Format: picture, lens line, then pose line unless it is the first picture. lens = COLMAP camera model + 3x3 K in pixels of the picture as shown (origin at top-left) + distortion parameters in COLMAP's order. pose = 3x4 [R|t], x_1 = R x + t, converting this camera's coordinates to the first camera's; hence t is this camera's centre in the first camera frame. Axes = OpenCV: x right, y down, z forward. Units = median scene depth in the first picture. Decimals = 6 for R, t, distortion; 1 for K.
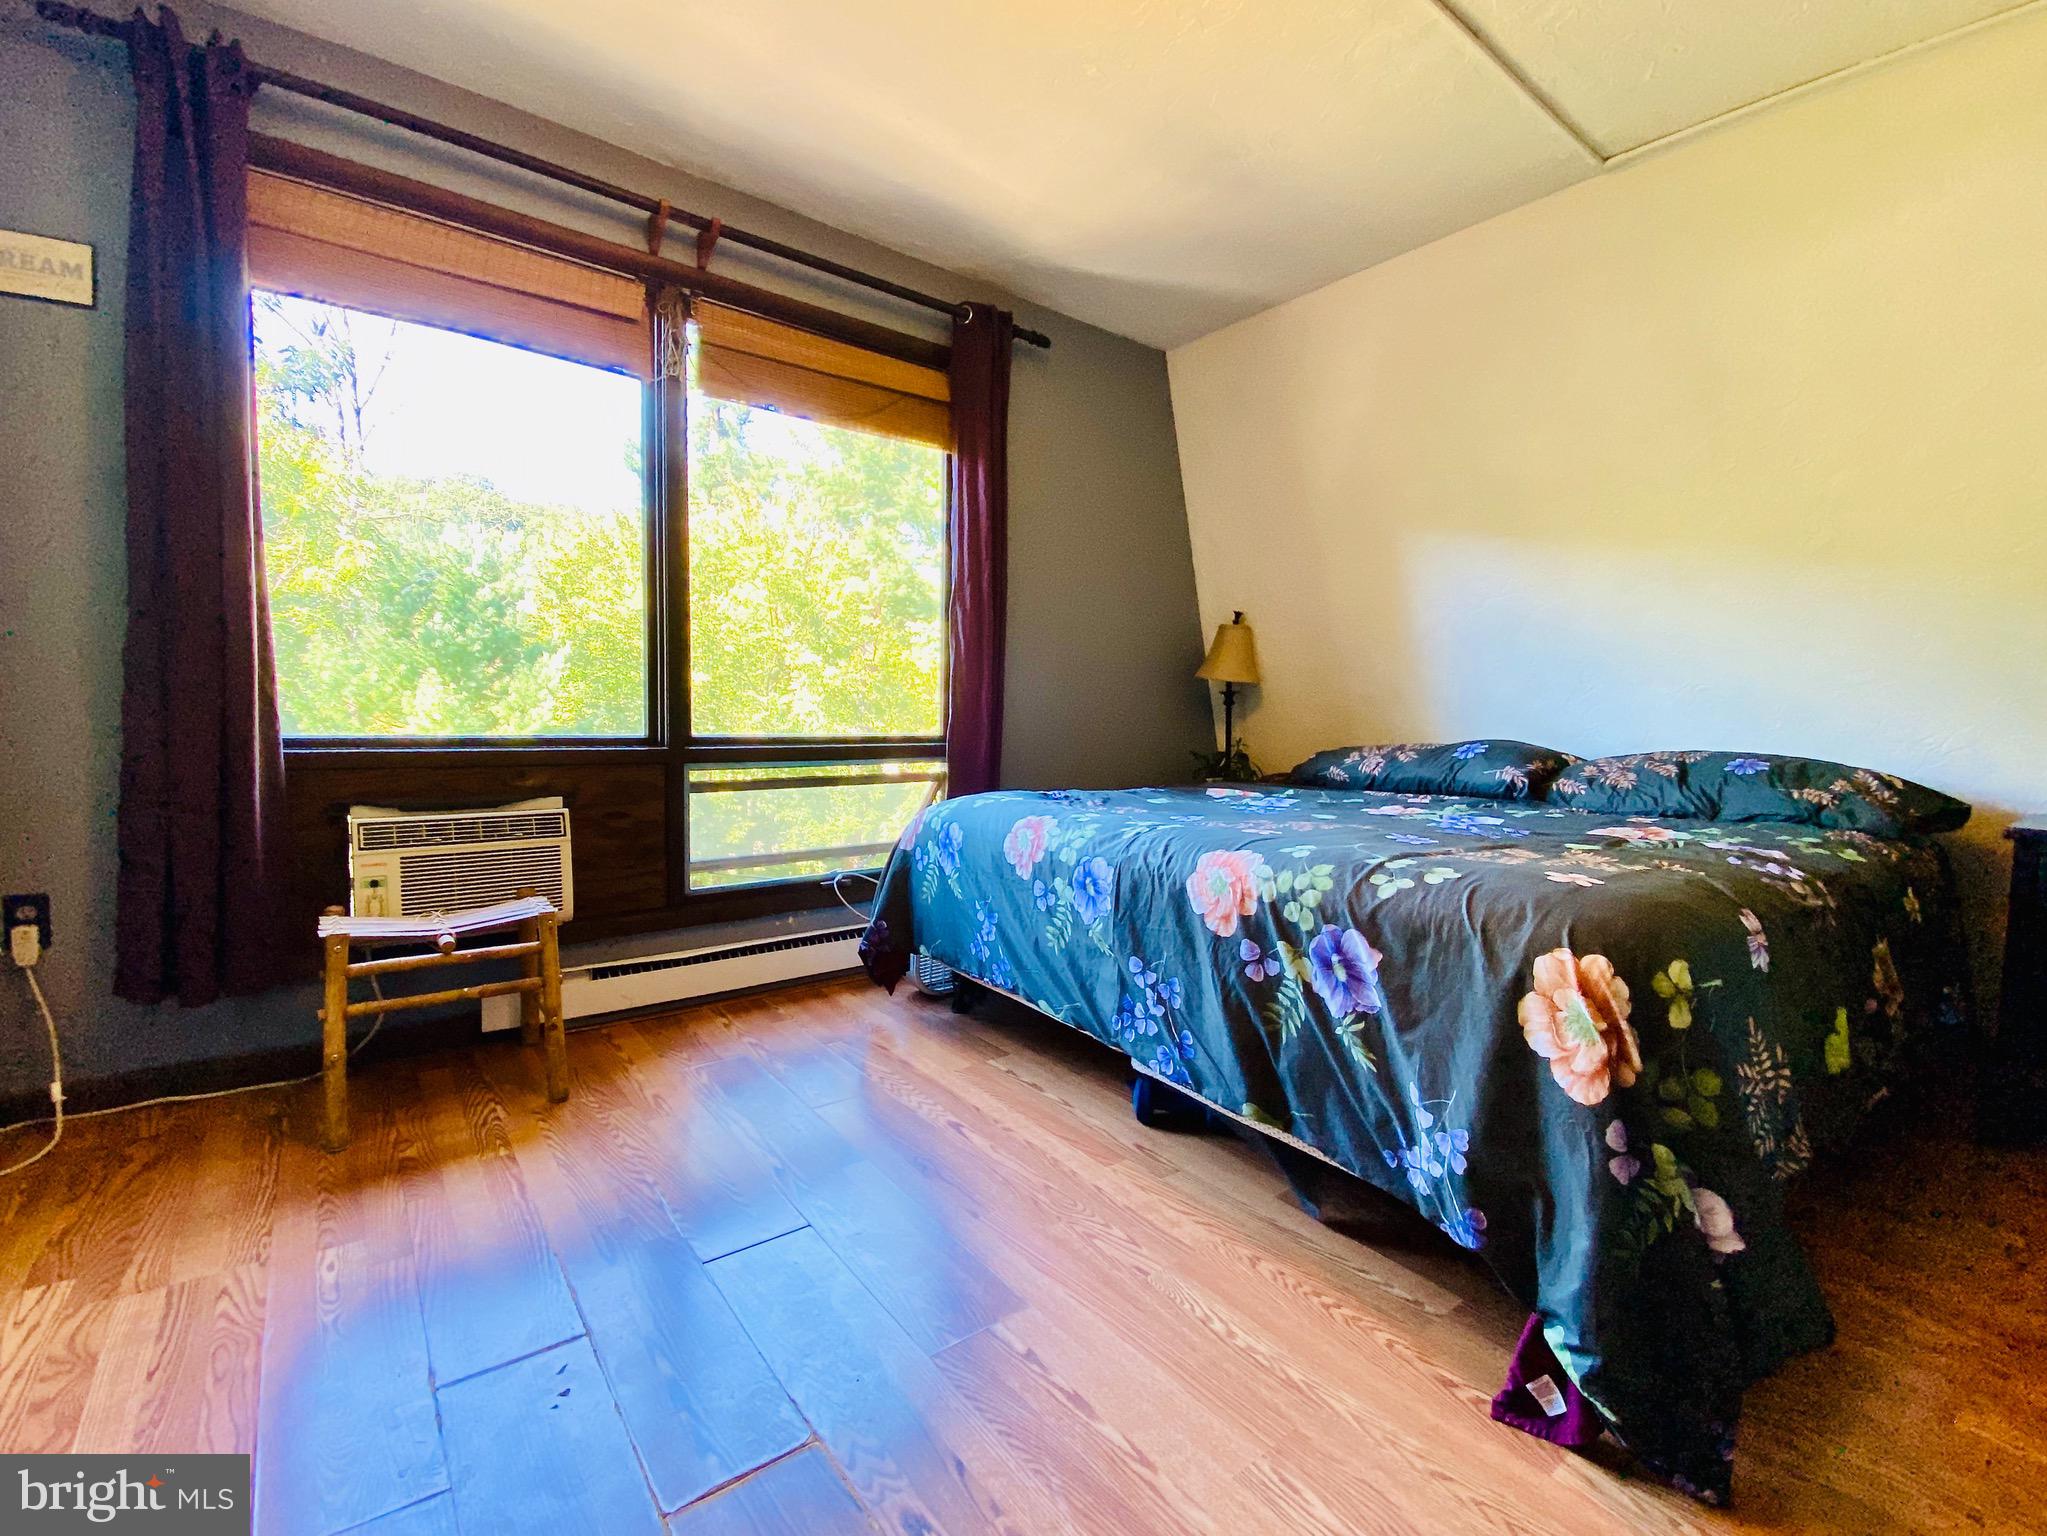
lens RADIAL K [[896.6, 0, 1023.5], [0, 896.6, 768.0], [0, 0, 1]] dist [0.022046, -0.017159]
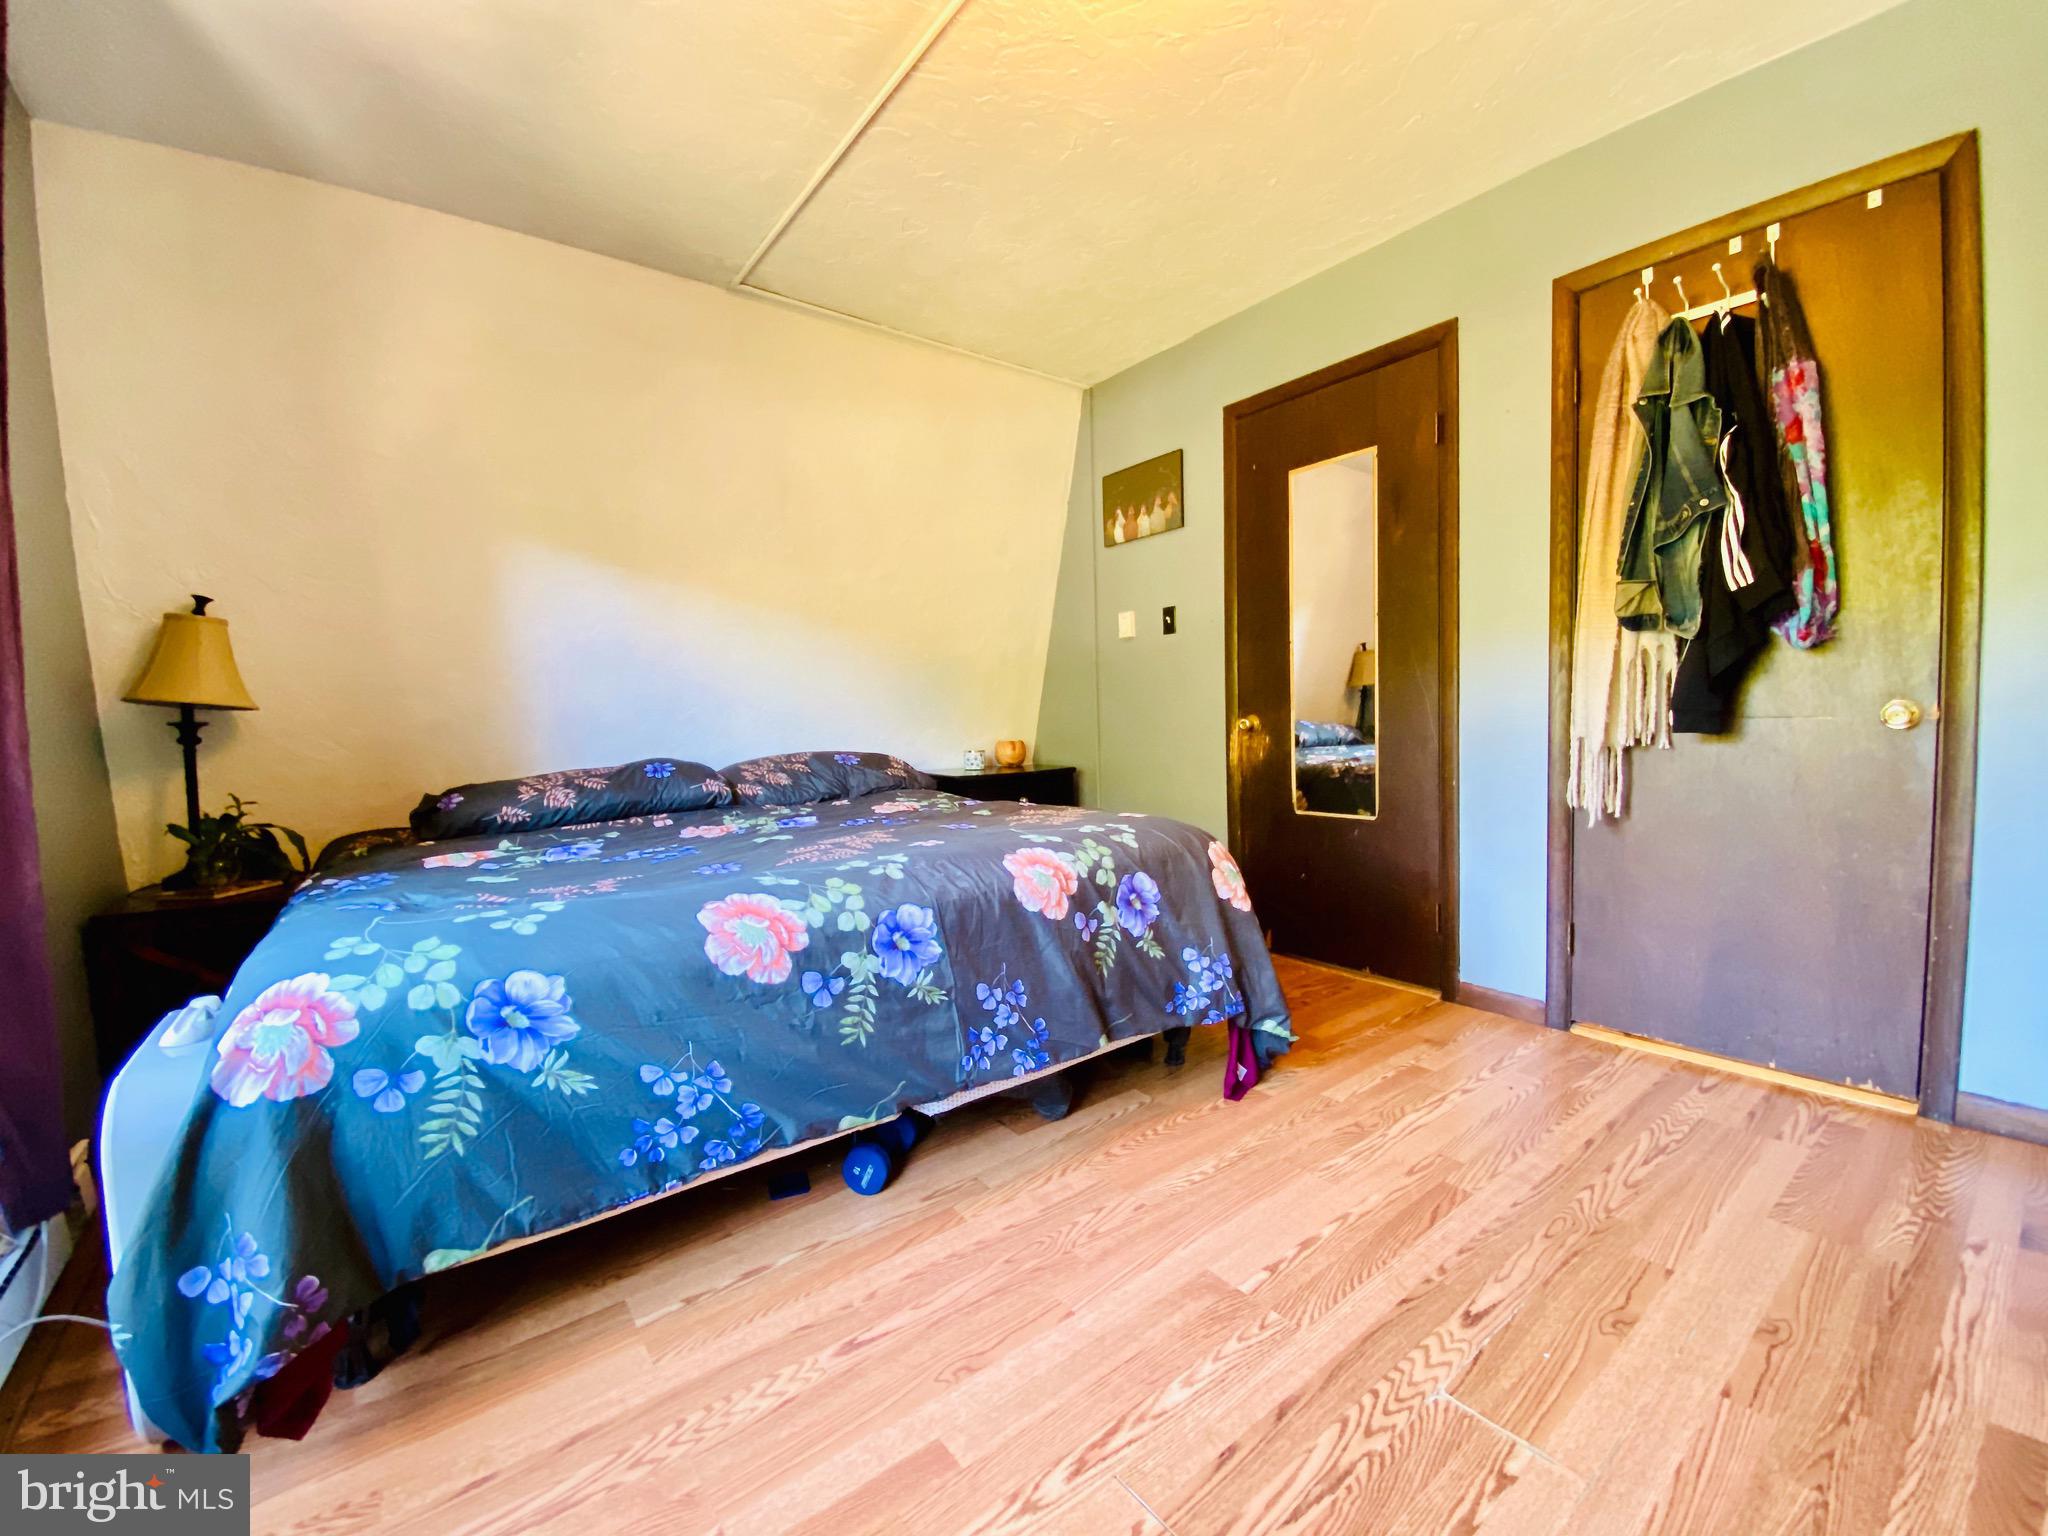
lens RADIAL K [[832.7, 0, 1018.8], [0, 832.7, 774.0], [0, 0, 1]] dist [0.021852, -0.022395]
pose [[0.004827, -0.093639, 0.995595, -0.717040], [0.104567, 0.990195, 0.092624, -0.091477], [-0.994506, 0.103659, 0.014571, 0.866124]]
